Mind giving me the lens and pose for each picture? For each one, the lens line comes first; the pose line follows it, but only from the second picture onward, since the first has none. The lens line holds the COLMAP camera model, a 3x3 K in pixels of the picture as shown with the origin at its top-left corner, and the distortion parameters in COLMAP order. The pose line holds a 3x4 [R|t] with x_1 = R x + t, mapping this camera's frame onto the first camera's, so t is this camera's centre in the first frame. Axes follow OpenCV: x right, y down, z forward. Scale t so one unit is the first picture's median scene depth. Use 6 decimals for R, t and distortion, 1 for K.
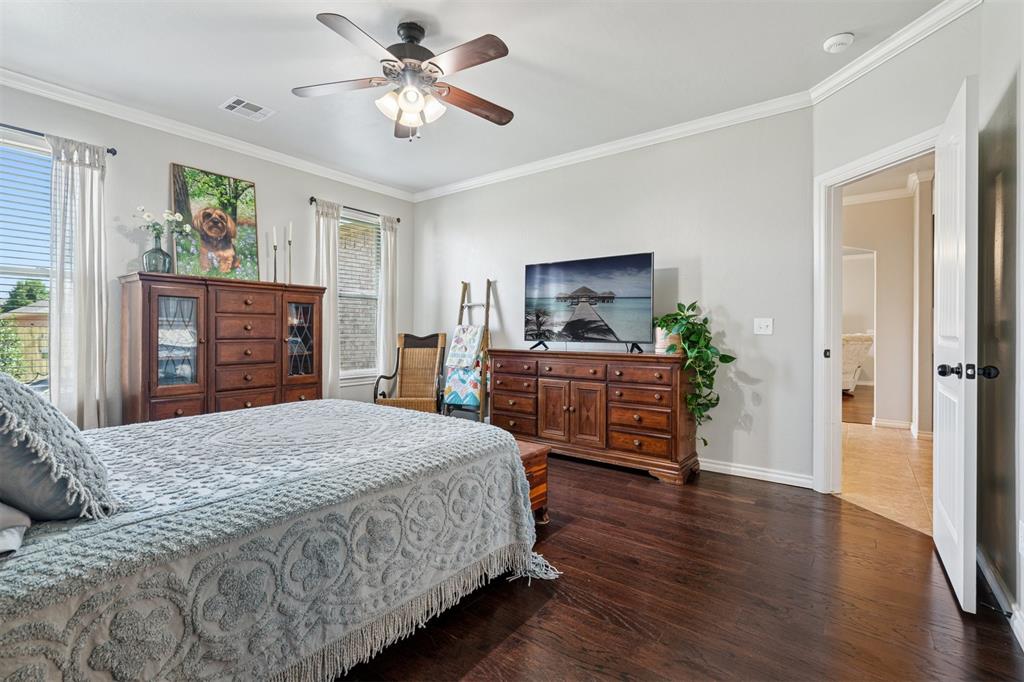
lens RADIAL K [[471.6, 0, 507.7], [0, 471.6, 335.1], [0, 0, 1]] dist [-0.004530, 0.003700]
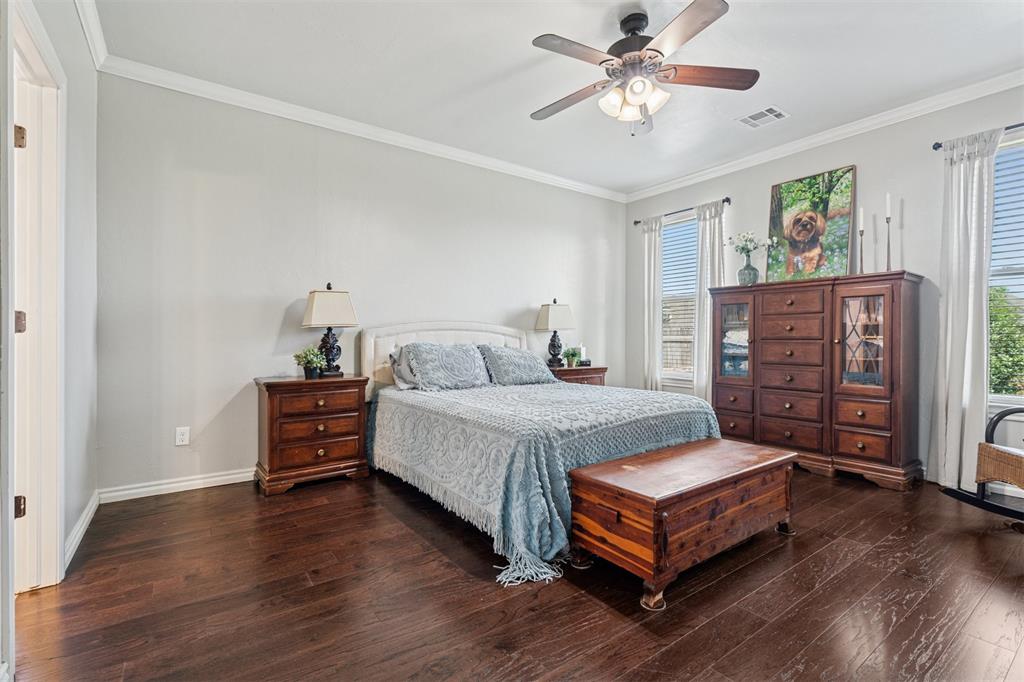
lens RADIAL K [[471.6, 0, 510.3], [0, 471.6, 340.8], [0, 0, 1]] dist [-0.004530, 0.003700]
pose [[-0.313067, 0.009237, -0.949686, 0.548447], [-0.000726, 0.999950, 0.009965, 0.001233], [0.949731, 0.003809, -0.313045, 0.709148]]
